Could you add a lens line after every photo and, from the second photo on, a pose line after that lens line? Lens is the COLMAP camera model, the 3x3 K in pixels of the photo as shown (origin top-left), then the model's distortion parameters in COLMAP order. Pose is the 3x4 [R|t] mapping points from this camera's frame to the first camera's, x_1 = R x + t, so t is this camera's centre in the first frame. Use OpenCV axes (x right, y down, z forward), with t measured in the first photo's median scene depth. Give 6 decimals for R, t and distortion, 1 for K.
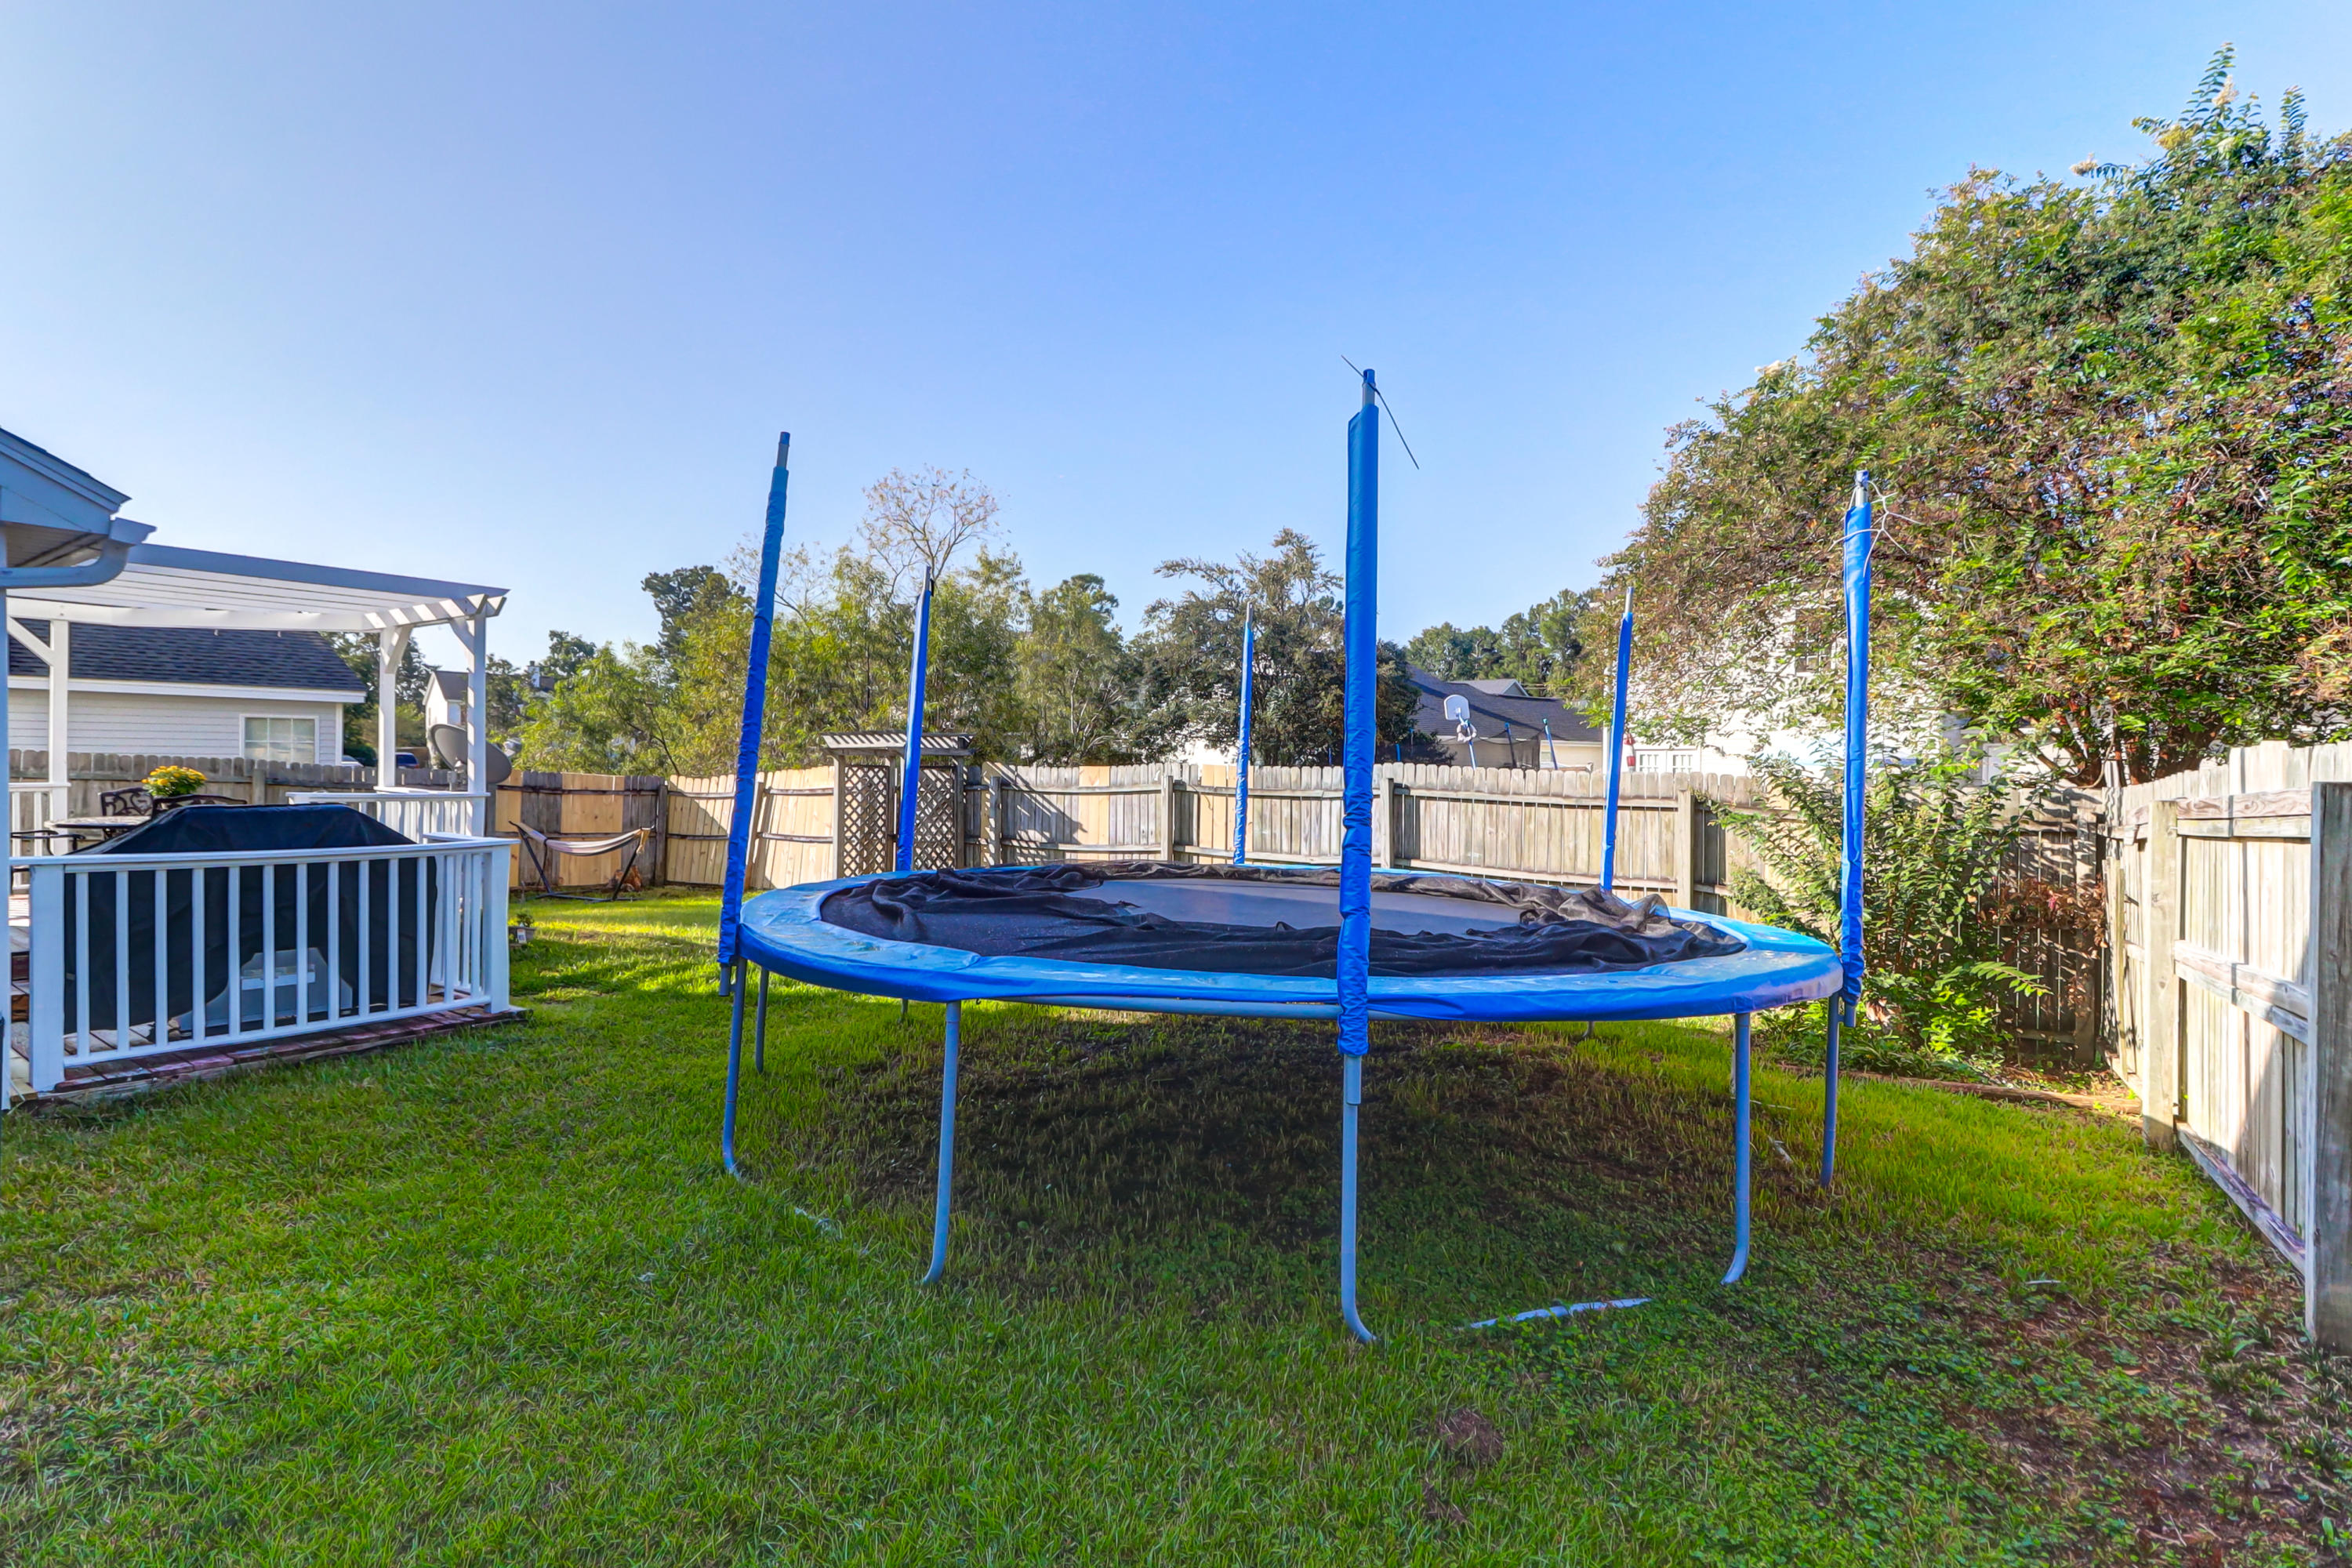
lens RADIAL K [[1089.2, 0, 1168.9], [0, 1089.2, 766.9], [0, 0, 1]] dist [0.015512, -0.002719]
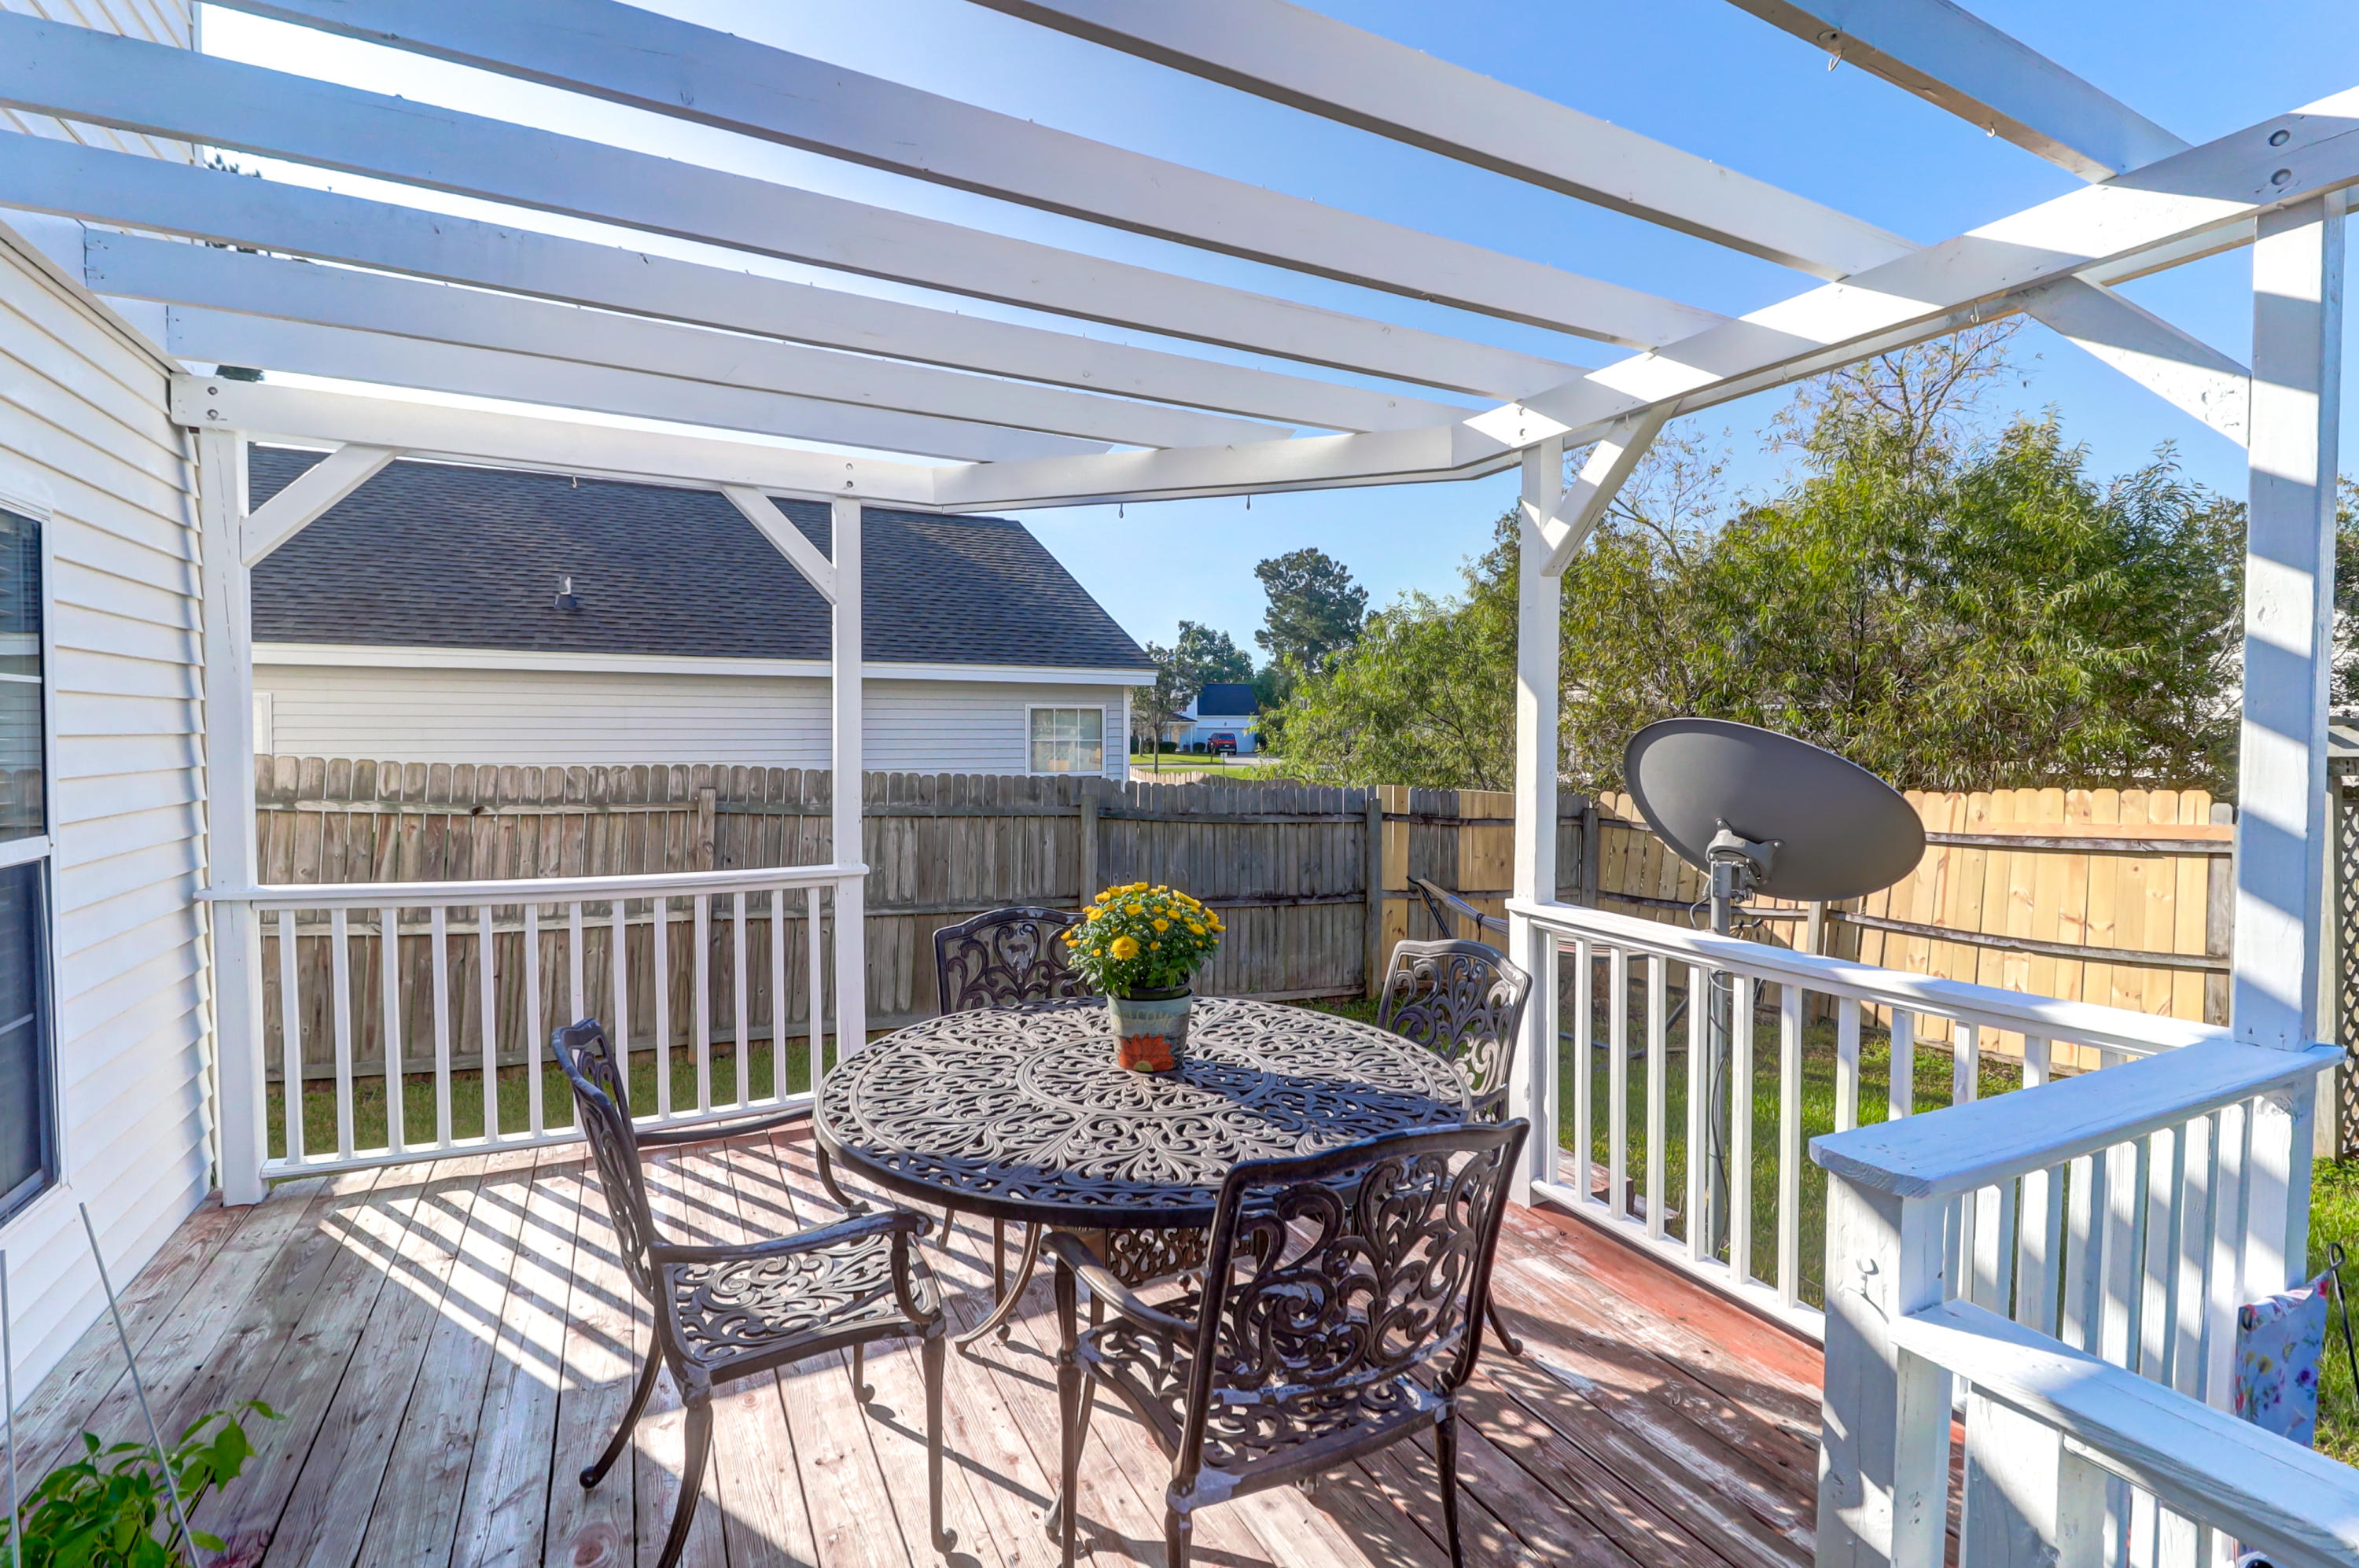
lens RADIAL K [[1092.5, 0, 1197.4], [0, 1092.5, 776.1], [0, 0, 1]] dist [0.015512, -0.002719]
pose [[0.887400, 0.008211, -0.460927, -0.384961], [0.005444, 0.999585, 0.028289, -0.019081], [0.460968, -0.027613, 0.886987, 0.382442]]
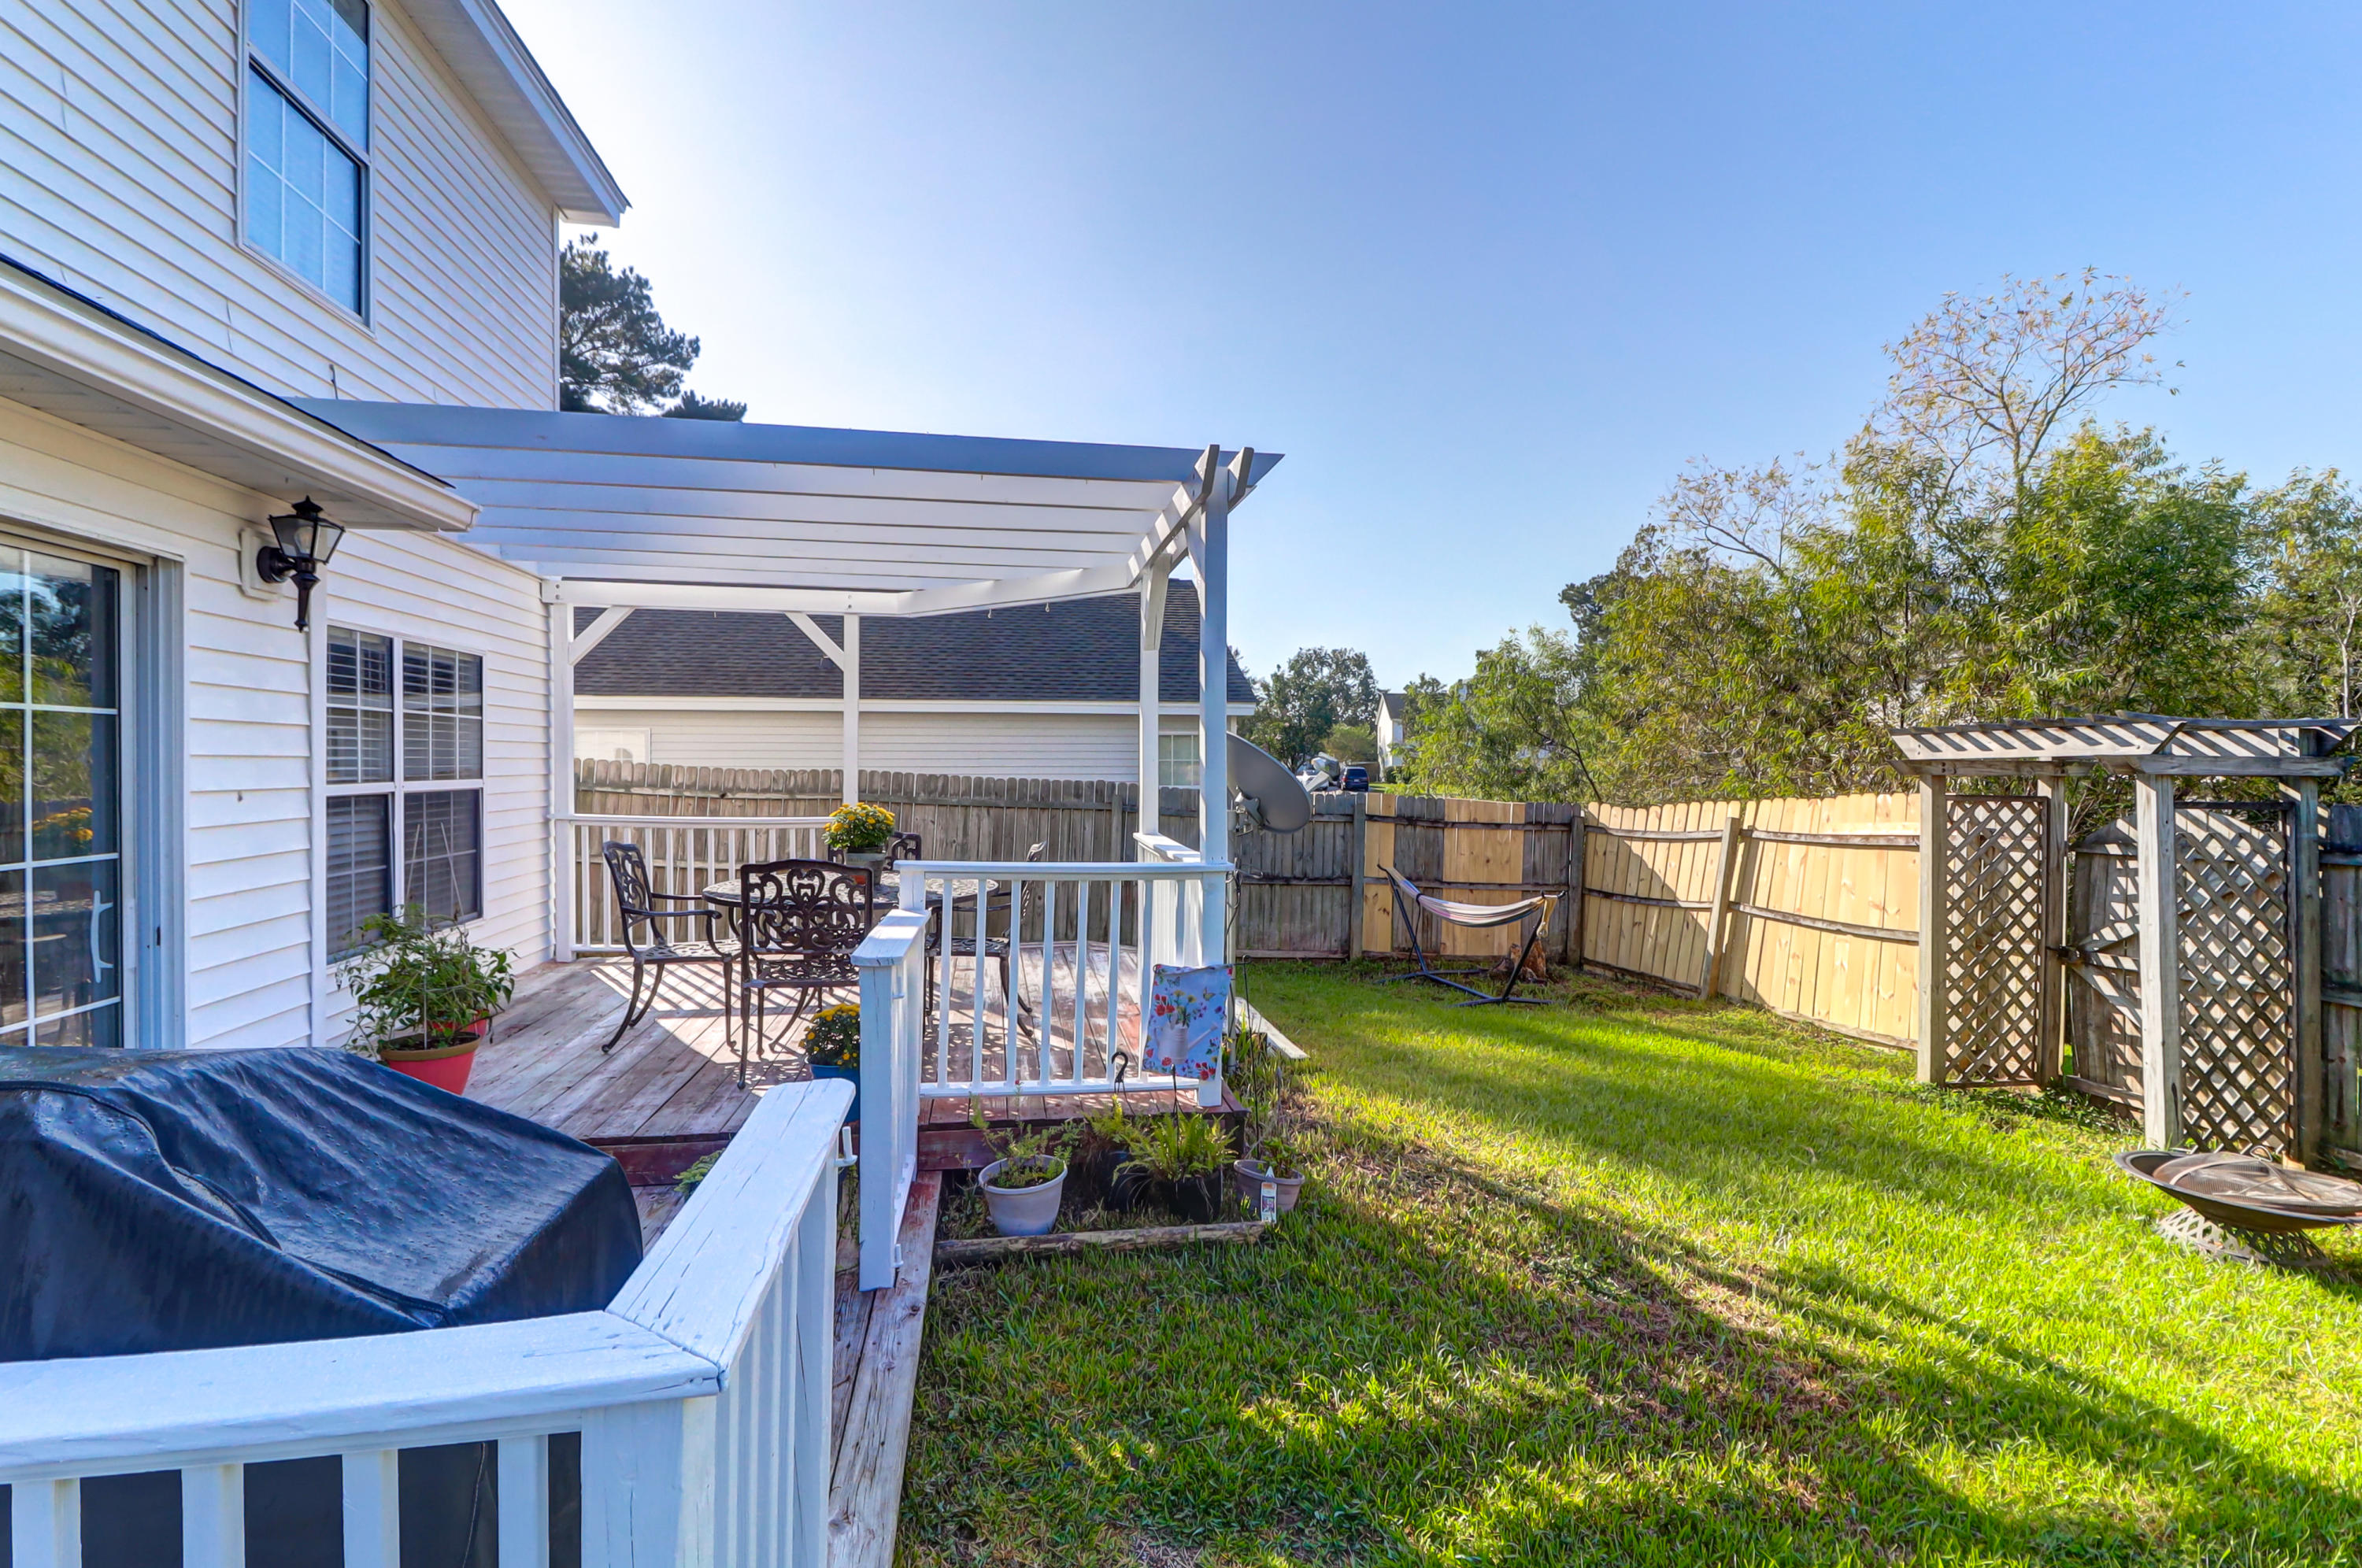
lens RADIAL K [[1093.7, 0, 1187.0], [0, 1093.7, 780.2], [0, 0, 1]] dist [0.015512, -0.002719]
pose [[0.713025, 0.000400, -0.701138, -0.158716], [0.000990, 0.999998, 0.001578, -0.007648], [0.701138, -0.001819, 0.713023, 0.344034]]
